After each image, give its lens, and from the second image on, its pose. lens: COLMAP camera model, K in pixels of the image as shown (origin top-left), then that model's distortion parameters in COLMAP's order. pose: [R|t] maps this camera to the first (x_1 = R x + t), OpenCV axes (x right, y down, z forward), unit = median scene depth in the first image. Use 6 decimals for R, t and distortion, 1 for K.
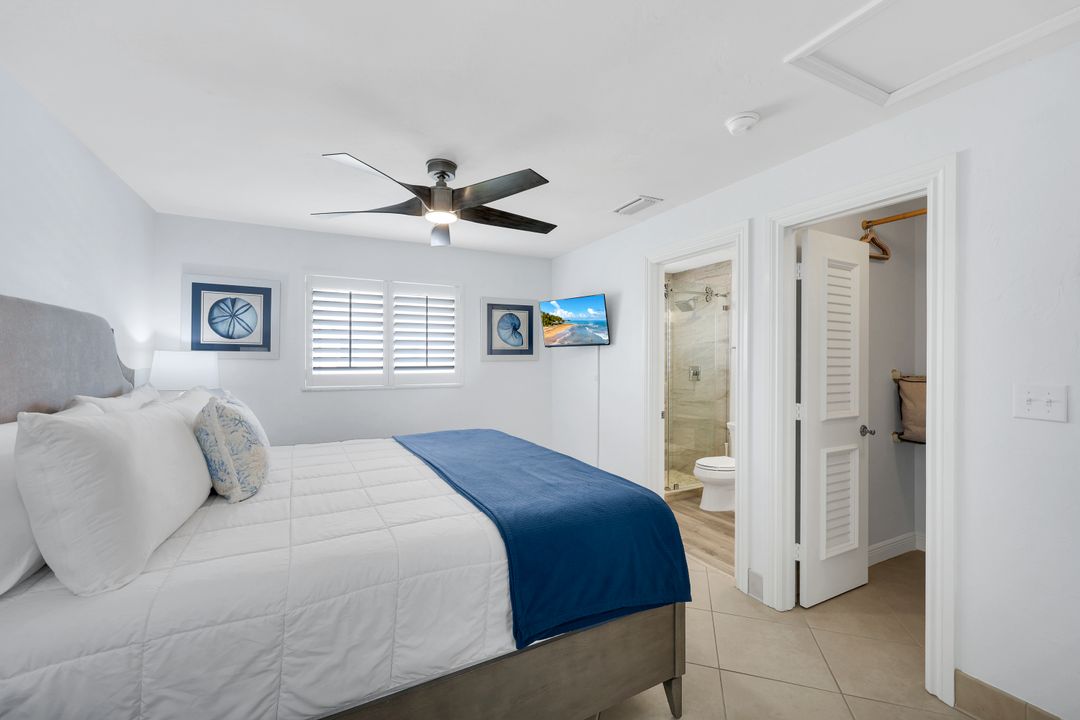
lens RADIAL K [[439.2, 0, 534.0], [0, 439.2, 356.0], [0, 0, 1]] dist [-0.001335, -0.000070]
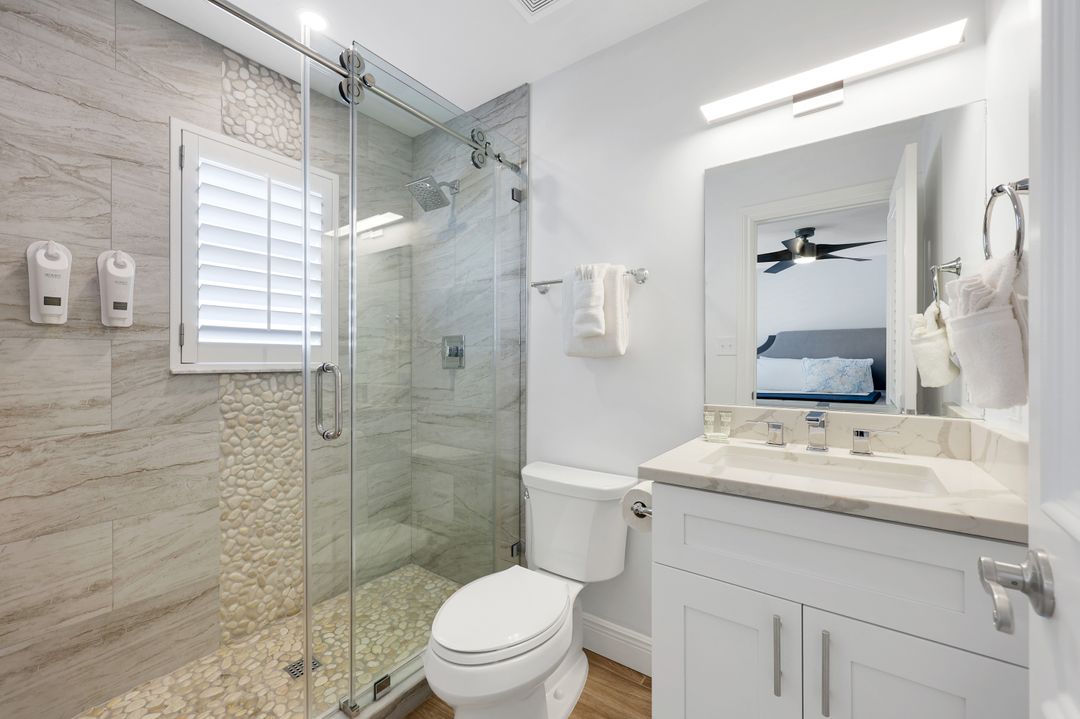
lens RADIAL K [[439.2, 0, 539.0], [0, 439.2, 360.0], [0, 0, 1]] dist [-0.001335, -0.000070]
pose [[0.892170, -0.001947, 0.451696, 0.254802], [-0.000769, 0.999983, 0.005829, 0.047227], [-0.451700, -0.005548, 0.892153, 0.592602]]
